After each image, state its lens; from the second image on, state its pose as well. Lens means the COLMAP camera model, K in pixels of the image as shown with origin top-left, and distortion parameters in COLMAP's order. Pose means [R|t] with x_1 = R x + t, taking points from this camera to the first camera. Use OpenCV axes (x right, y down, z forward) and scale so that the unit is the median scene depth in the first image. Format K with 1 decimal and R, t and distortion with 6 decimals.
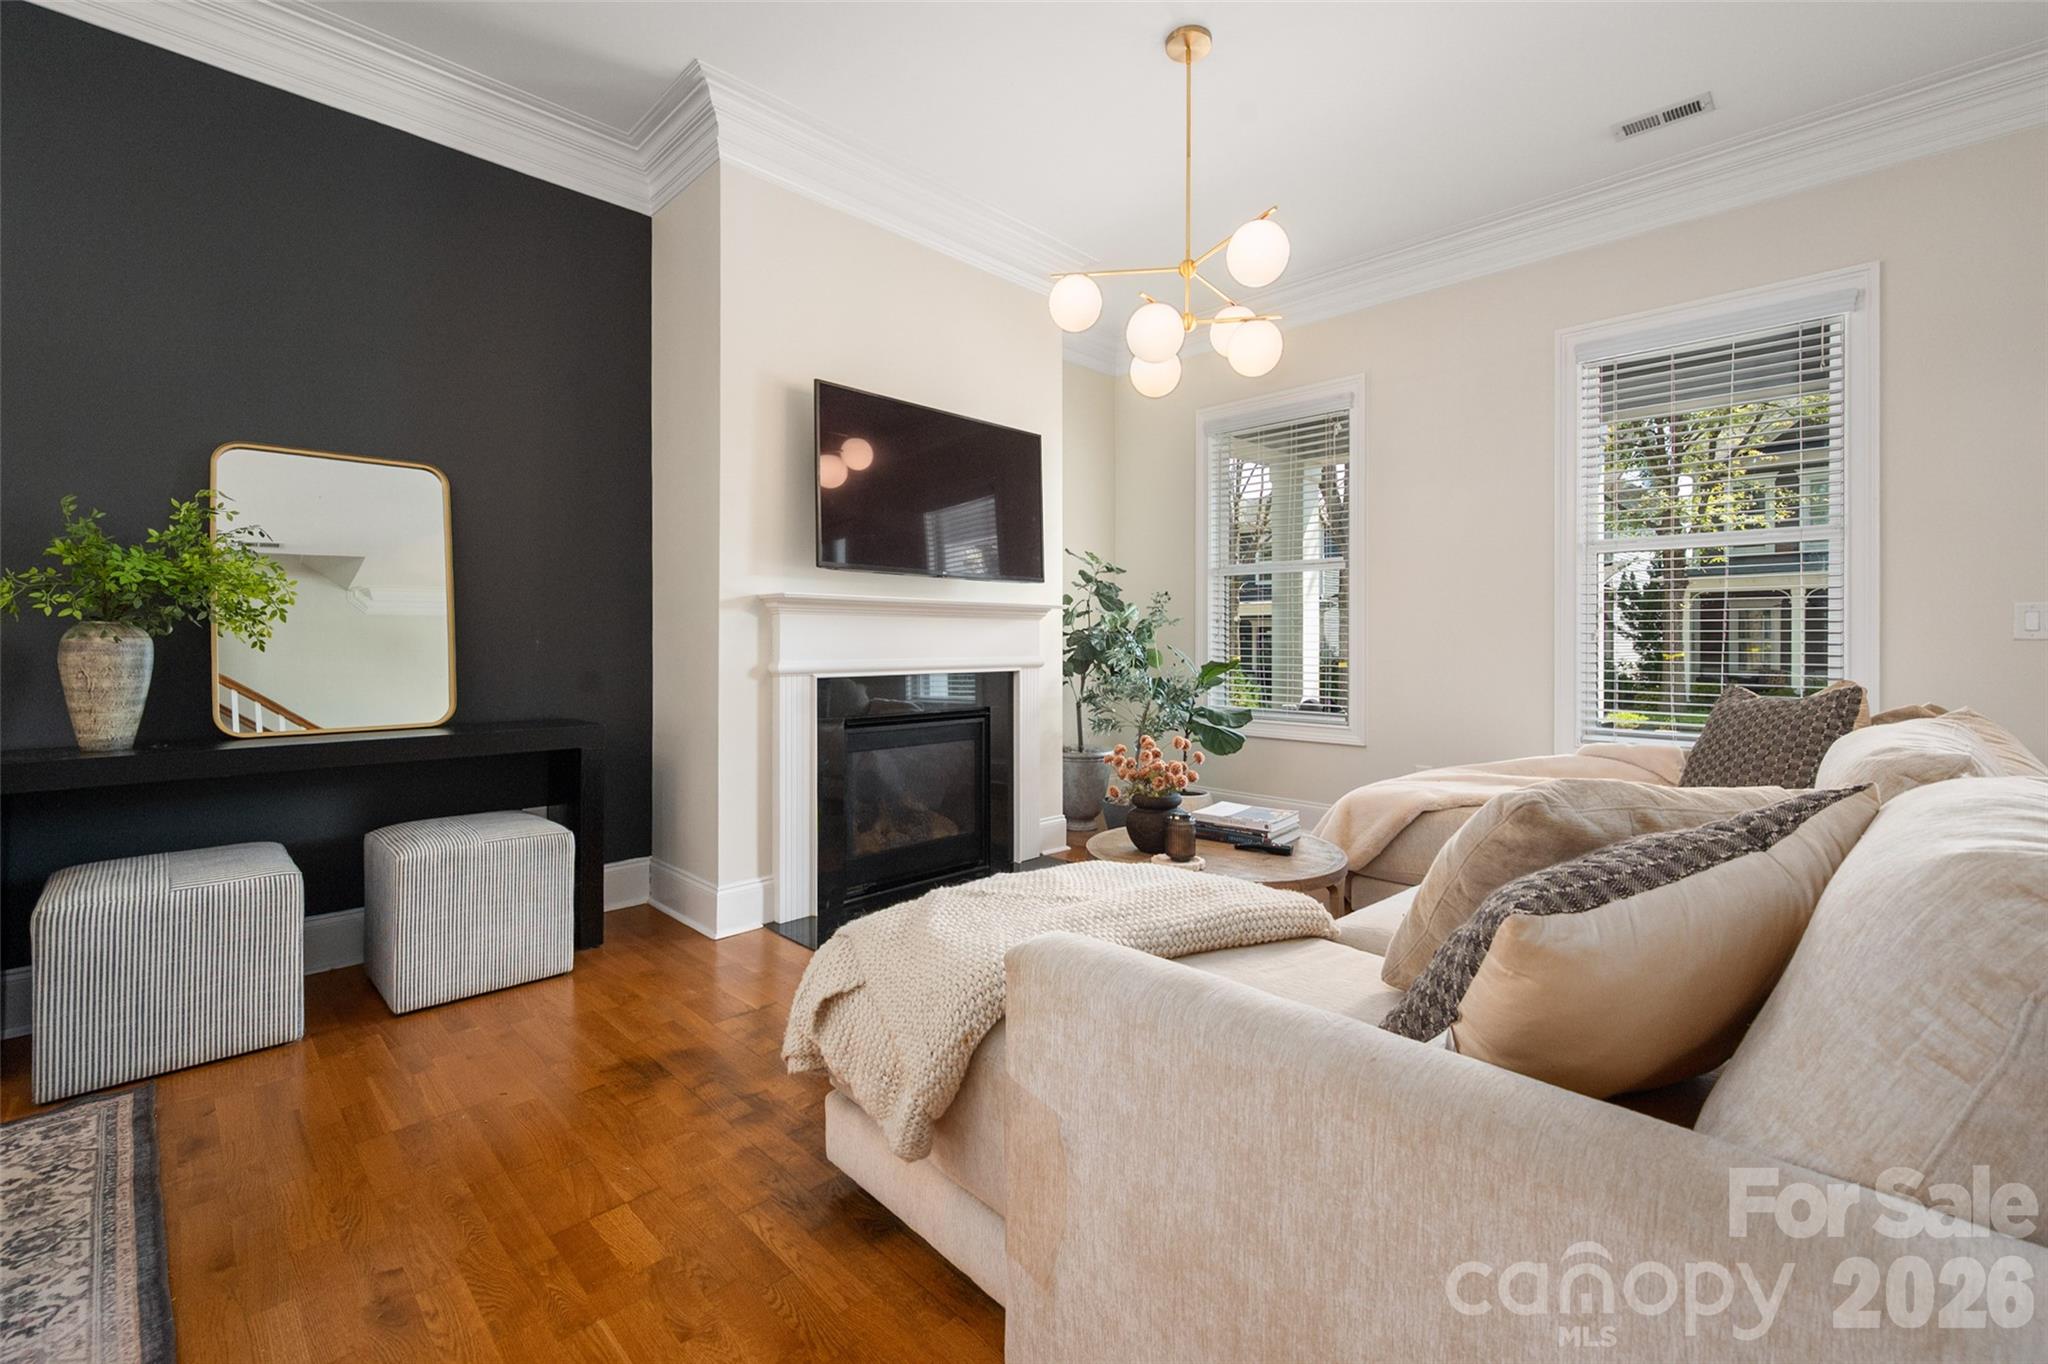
lens RADIAL K [[917.6, 0, 988.8], [0, 917.6, 646.5], [0, 0, 1]] dist [0.002526, 0.000313]
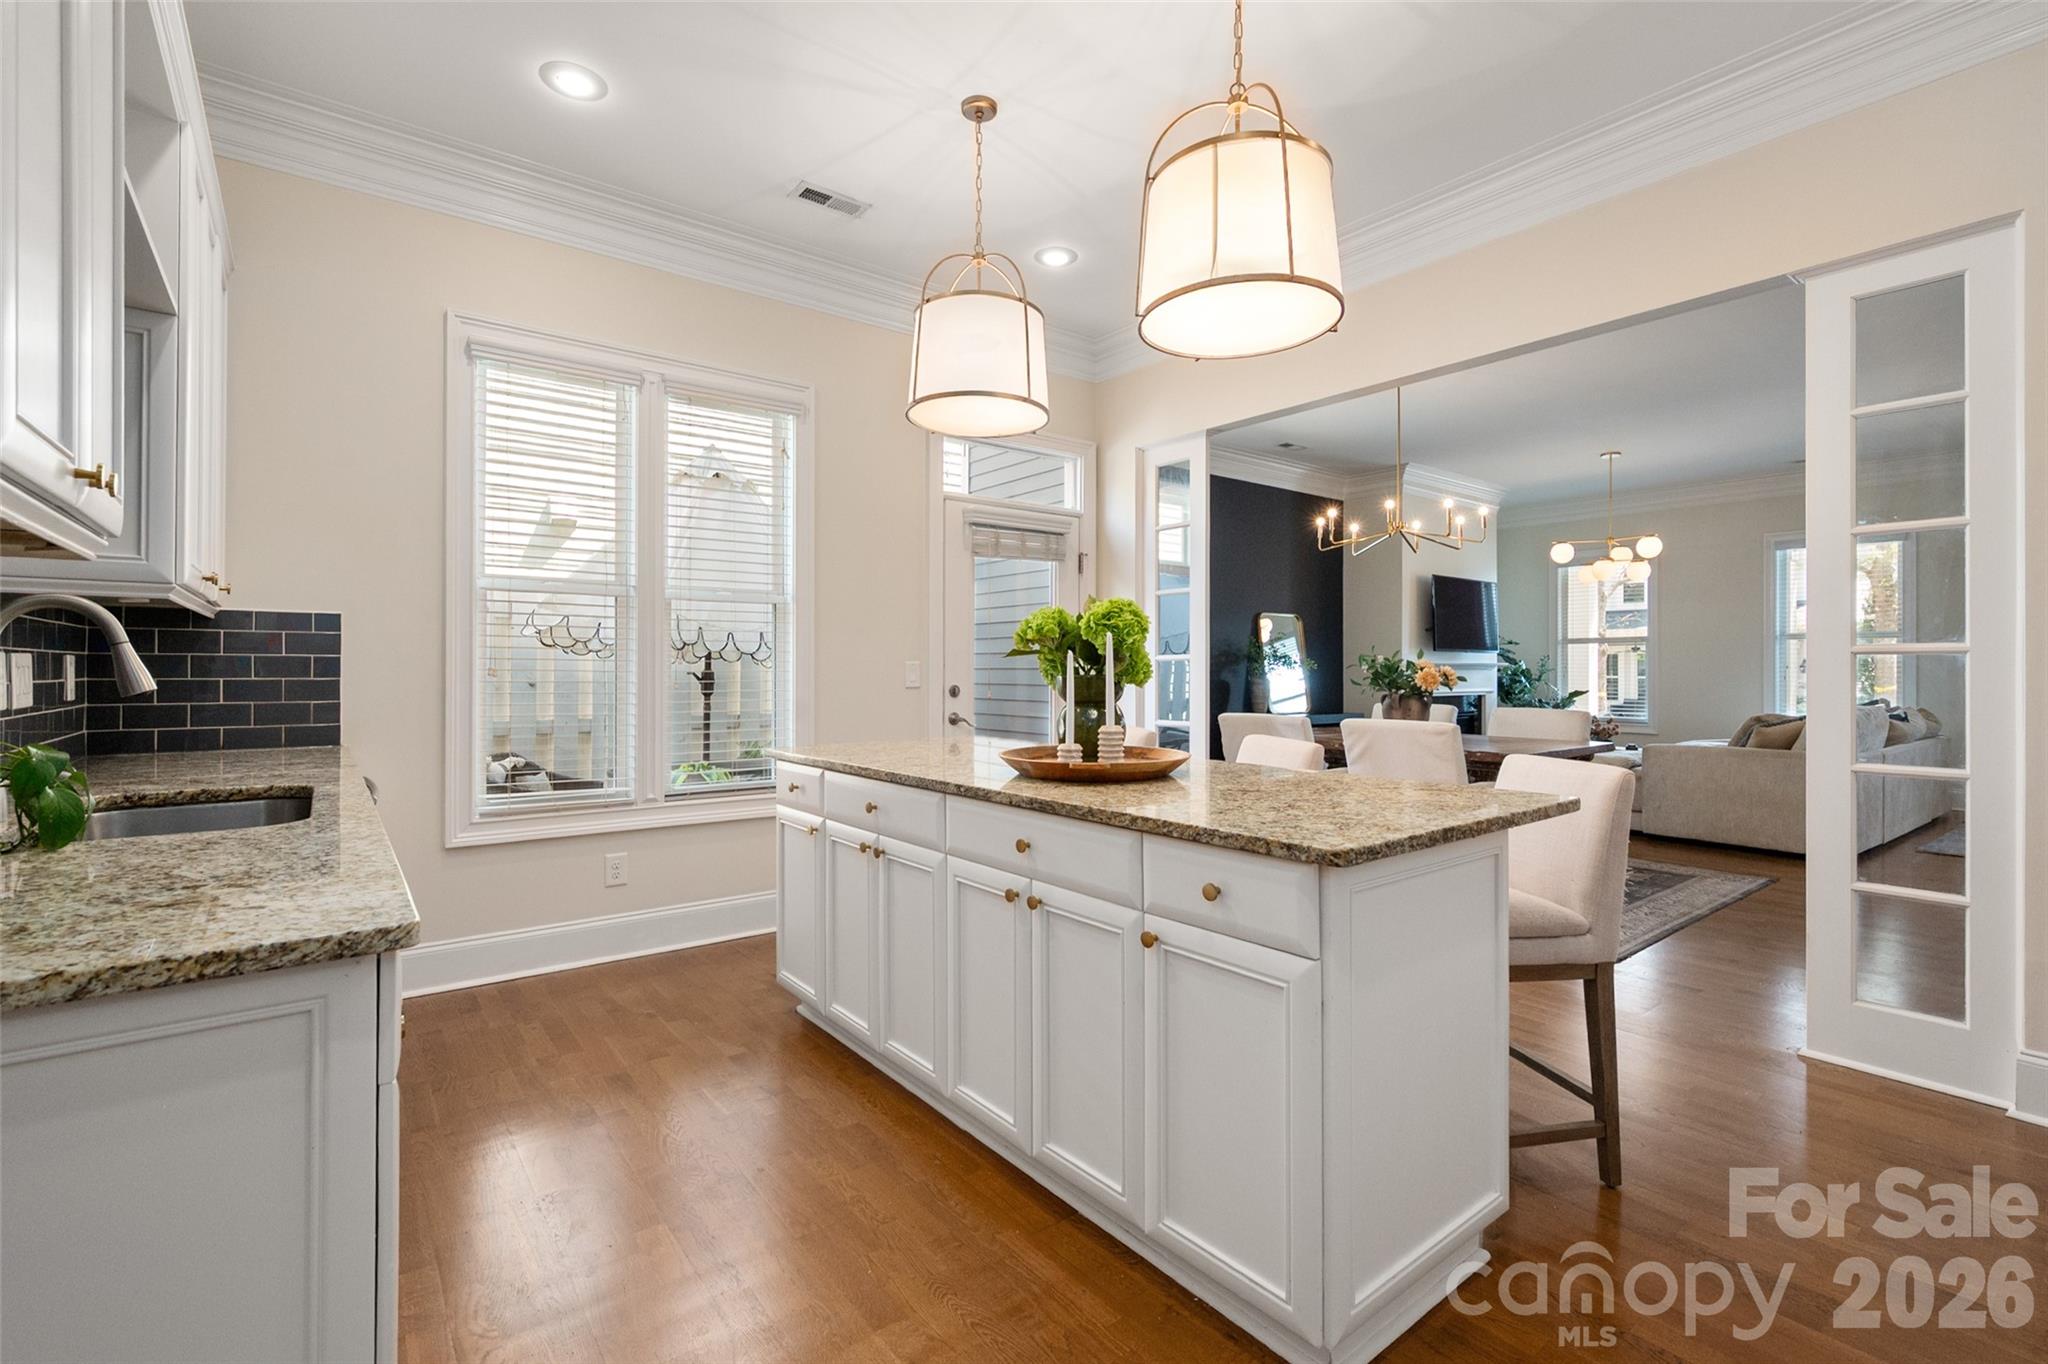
lens RADIAL K [[917.6, 0, 1022.6], [0, 917.6, 672.0], [0, 0, 1]] dist [0.002526, 0.000313]
pose [[0.991339, 0.002330, -0.131306, -0.949730], [-0.003149, 0.999977, -0.006028, -0.011724], [0.131289, 0.006389, 0.991323, -1.573493]]
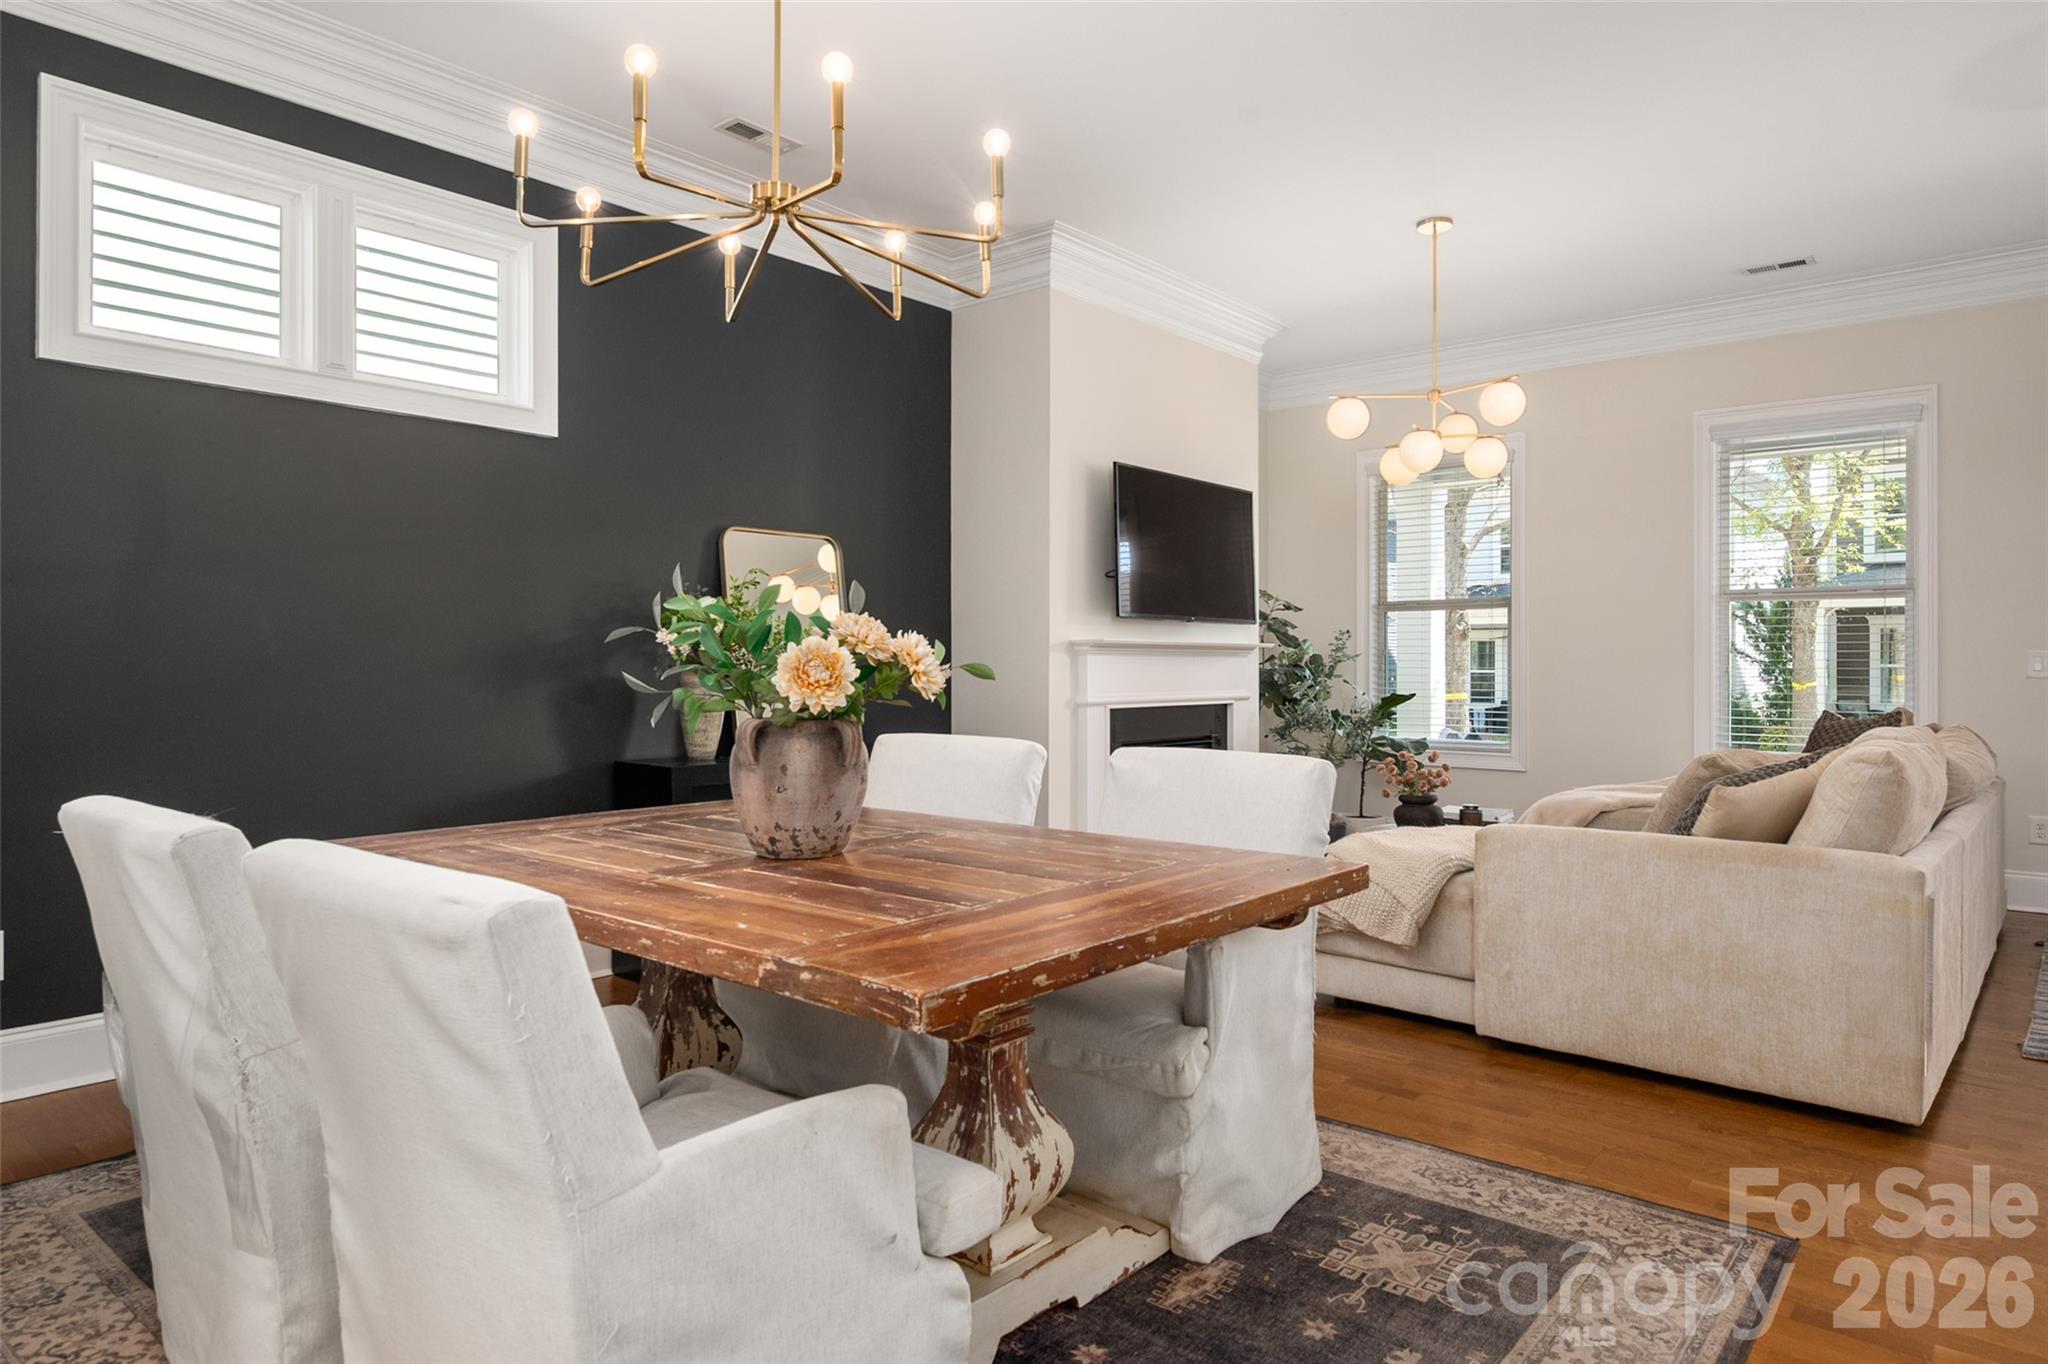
lens RADIAL K [[1214.2, 0, 1036.5], [0, 1214.2, 665.7], [0, 0, 1]] dist [0.000087, 0.000322]
pose [[0.997197, 0.000646, 0.074819, -0.407188], [-0.000134, 0.999977, -0.006851, -0.010759], [-0.074821, 0.006821, 0.997174, -0.583544]]
